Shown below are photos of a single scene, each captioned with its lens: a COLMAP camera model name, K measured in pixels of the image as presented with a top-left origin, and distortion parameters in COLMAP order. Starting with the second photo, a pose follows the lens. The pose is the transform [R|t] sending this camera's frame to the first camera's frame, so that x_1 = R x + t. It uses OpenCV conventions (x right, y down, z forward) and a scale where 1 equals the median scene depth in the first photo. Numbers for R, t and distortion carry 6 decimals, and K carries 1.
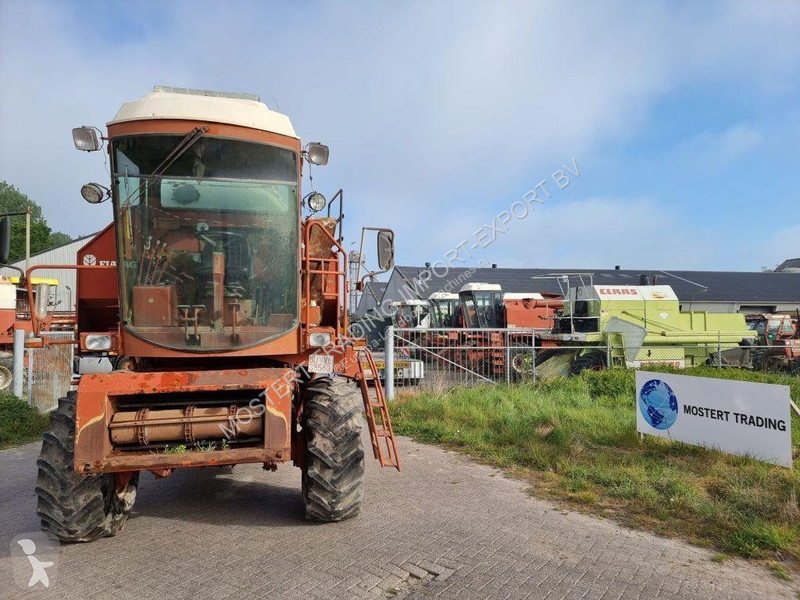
lens RADIAL K [[554.6, 0, 391.1], [0, 554.6, 297.2], [0, 0, 1]] dist [0.092085, -0.082198]
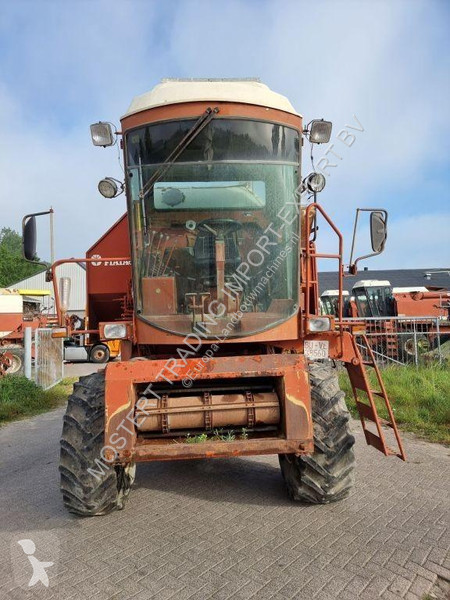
lens RADIAL K [[416.3, 0, 209.6], [0, 416.3, 290.2], [0, 0, 1]] dist [0.085519, -0.064746]
pose [[0.986966, -0.039642, -0.155969, -0.196769], [0.036274, 0.999044, -0.024382, 0.026018], [0.156786, 0.018407, 0.987461, 0.229531]]
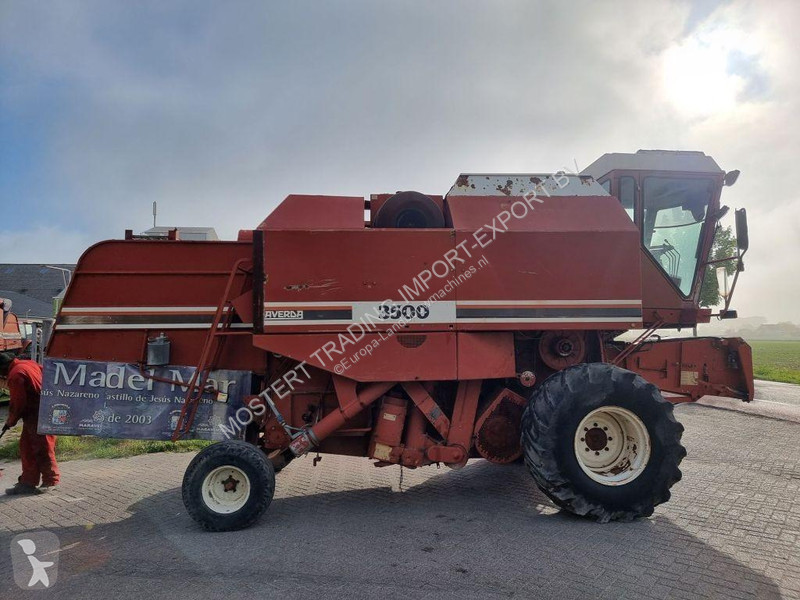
lens RADIAL K [[554.6, 0, 391.1], [0, 554.6, 297.2], [0, 0, 1]] dist [0.092085, -0.082198]
pose [[0.116778, 0.074784, 0.990338, -1.757641], [-0.048457, 0.996402, -0.069528, 0.148507], [-0.991975, -0.039870, 0.119982, 1.429095]]
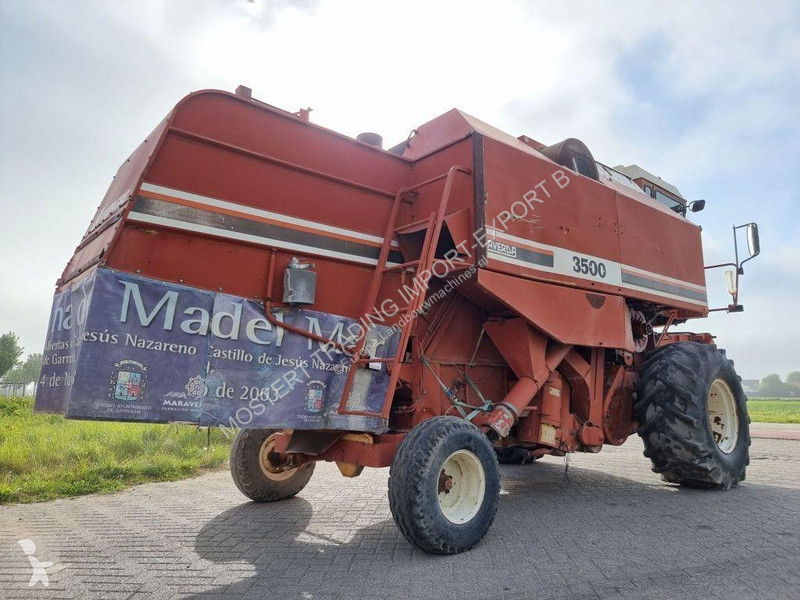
lens RADIAL K [[554.6, 0, 391.1], [0, 554.6, 297.2], [0, 0, 1]] dist [0.092085, -0.082198]
pose [[-0.481341, 0.144172, 0.864595, -1.338491], [-0.050689, 0.980151, -0.191660, 0.348283], [-0.875066, -0.136079, -0.464479, 2.257637]]
